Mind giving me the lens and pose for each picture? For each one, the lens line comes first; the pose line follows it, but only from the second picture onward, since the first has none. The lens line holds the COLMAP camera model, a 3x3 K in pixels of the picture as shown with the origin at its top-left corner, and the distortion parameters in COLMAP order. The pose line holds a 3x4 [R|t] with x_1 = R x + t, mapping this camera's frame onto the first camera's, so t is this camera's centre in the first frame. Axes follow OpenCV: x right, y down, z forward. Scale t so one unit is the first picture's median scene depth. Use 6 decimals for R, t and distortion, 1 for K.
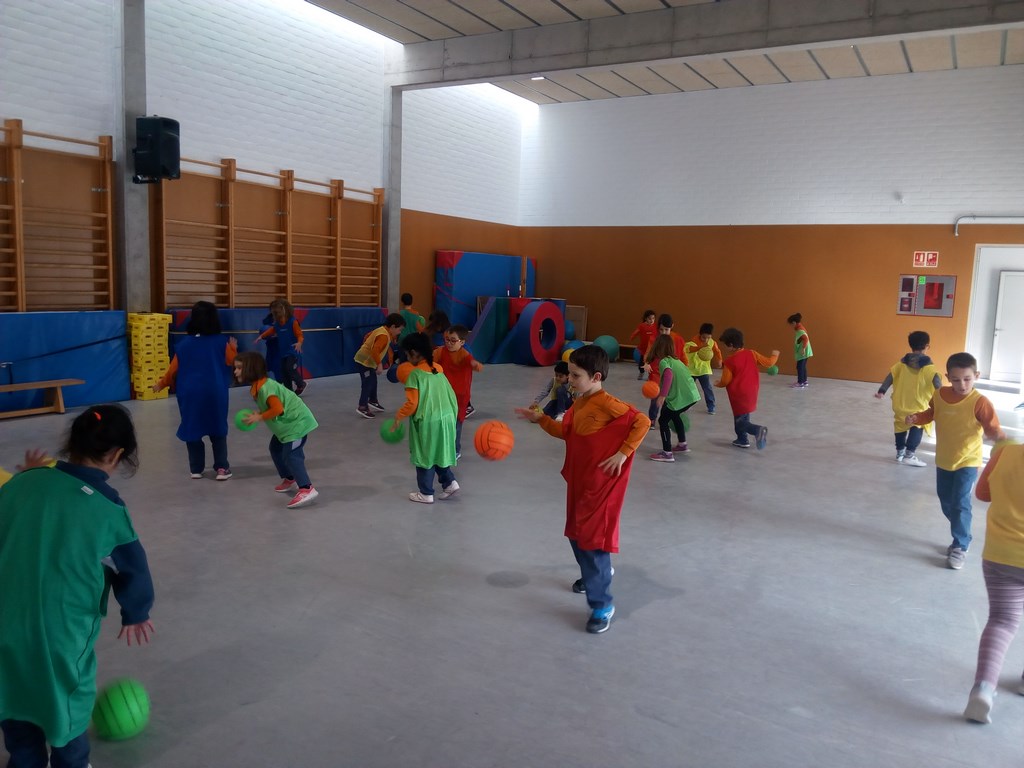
lens RADIAL K [[796.8, 0, 509.8], [0, 796.8, 376.3], [0, 0, 1]] dist [0.076033, -0.125508]
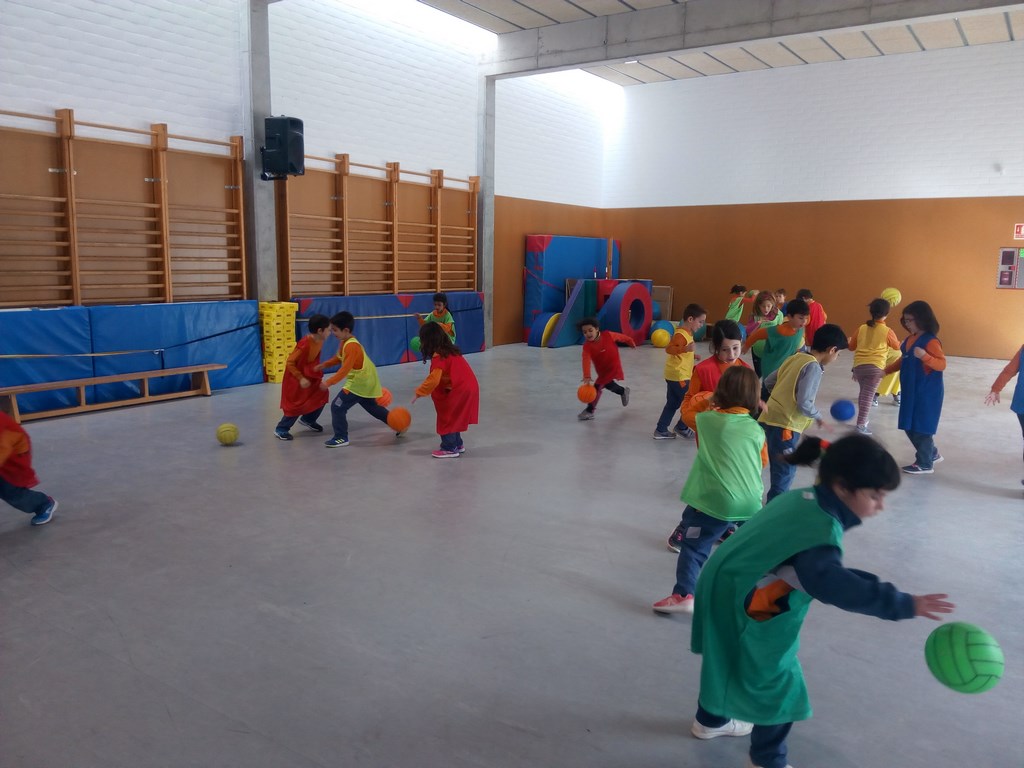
lens RADIAL K [[796.8, 0, 508.8], [0, 796.8, 377.5], [0, 0, 1]] dist [0.076033, -0.125508]
pose [[0.997214, -0.012532, -0.073535, -0.049611], [0.014233, 0.999642, 0.022654, 0.001782], [0.073224, -0.023638, 0.997035, -0.033286]]
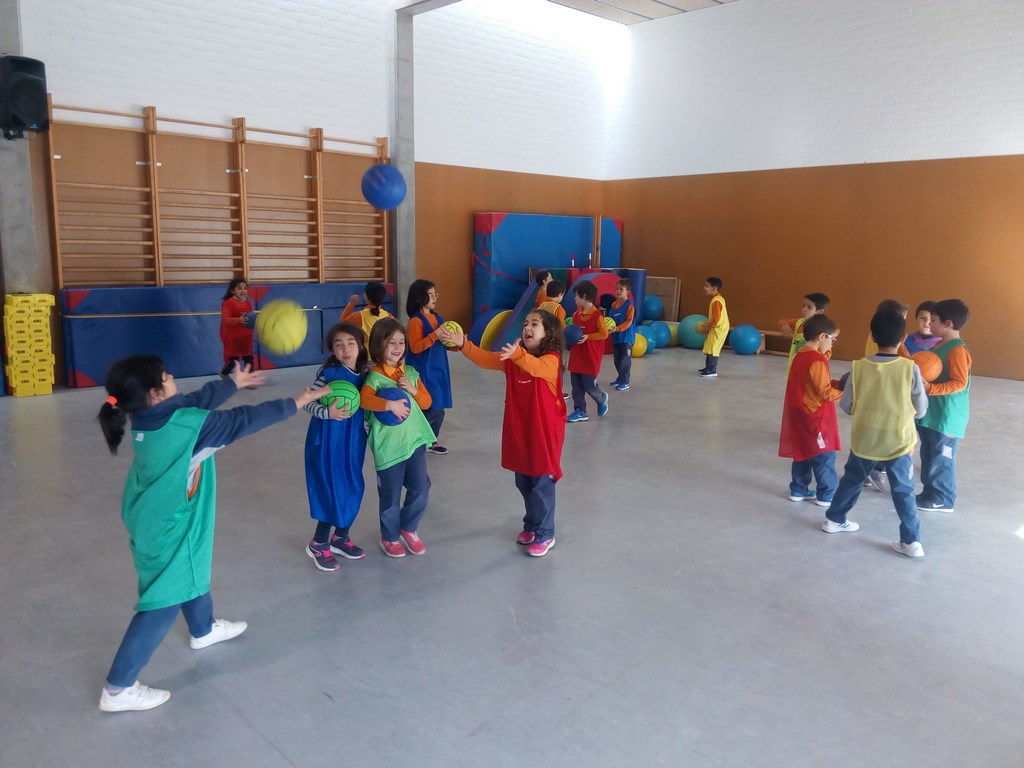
lens RADIAL K [[796.8, 0, 510.9], [0, 796.8, 380.2], [0, 0, 1]] dist [0.076033, -0.125508]
pose [[0.961109, 0.023361, -0.275181, 0.211713], [-0.012494, 0.999074, 0.041178, -0.022470], [0.275888, -0.036138, 0.960510, 0.249631]]
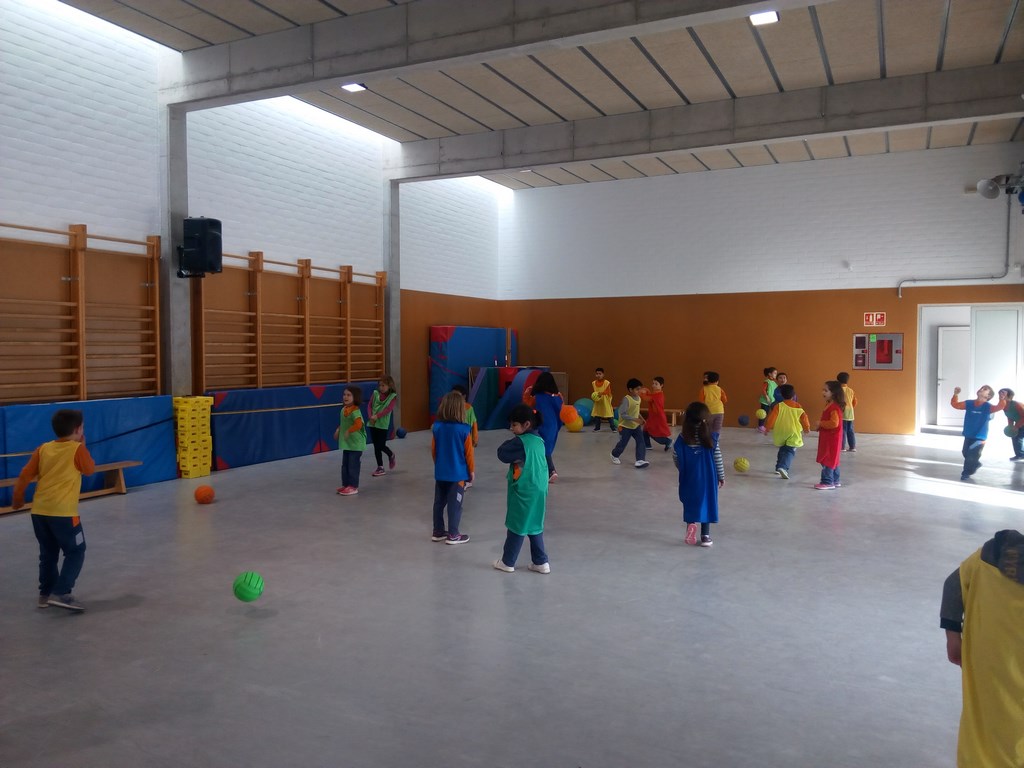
lens RADIAL K [[796.8, 0, 509.4], [0, 796.8, 374.0], [0, 0, 1]] dist [0.076033, -0.125508]
pose [[0.996475, -0.040046, 0.073716, -0.081143], [0.046283, 0.995310, -0.084947, 0.001861], [-0.069968, 0.088059, 0.993655, -0.073720]]
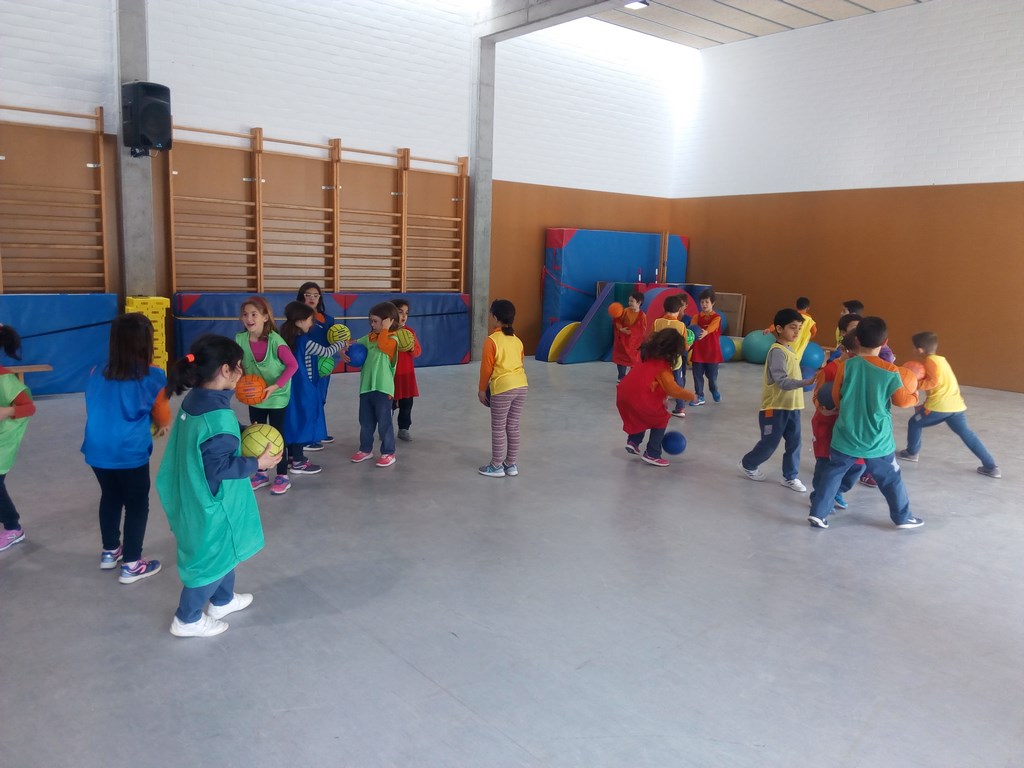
lens RADIAL K [[796.8, 0, 509.6], [0, 796.8, 379.0], [0, 0, 1]] dist [0.076033, -0.125508]
pose [[0.939185, 0.042894, -0.340722, 0.207152], [-0.037222, 0.999038, 0.023170, -0.015777], [0.341388, -0.009078, 0.939879, 0.205130]]
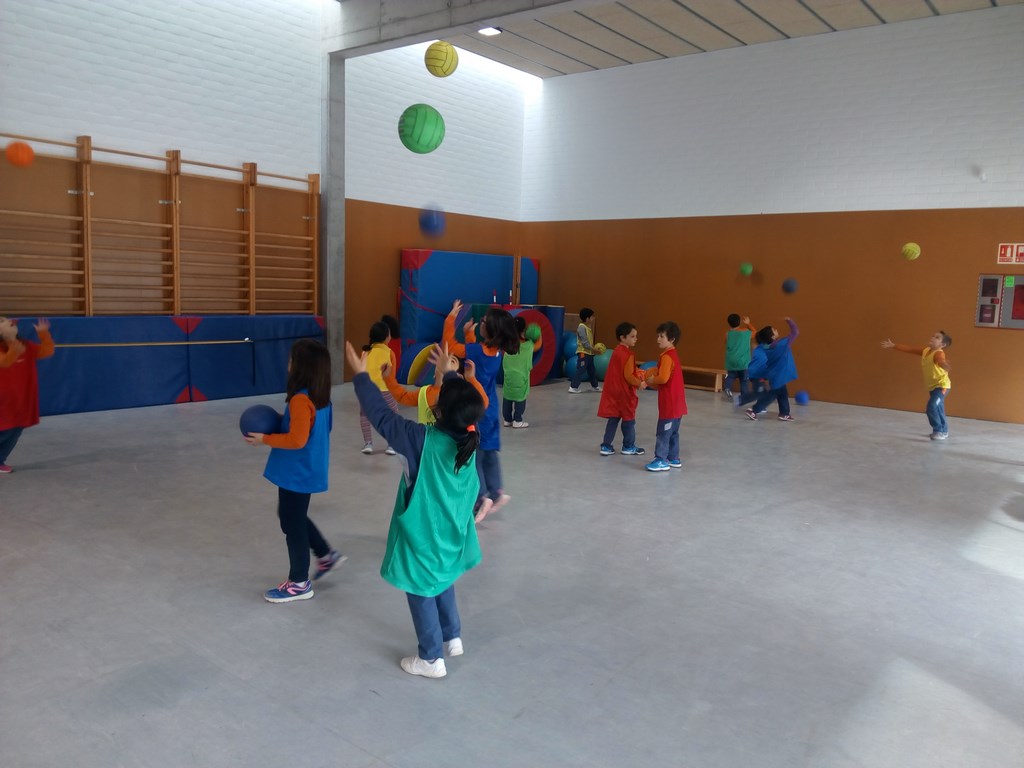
lens RADIAL K [[796.8, 0, 509.6], [0, 796.8, 374.7], [0, 0, 1]] dist [0.076033, -0.125508]
pose [[0.989393, 0.012687, -0.144705, 0.176970], [-0.014591, 0.999820, -0.012102, -0.018155], [0.144526, 0.014085, 0.989401, 0.211590]]
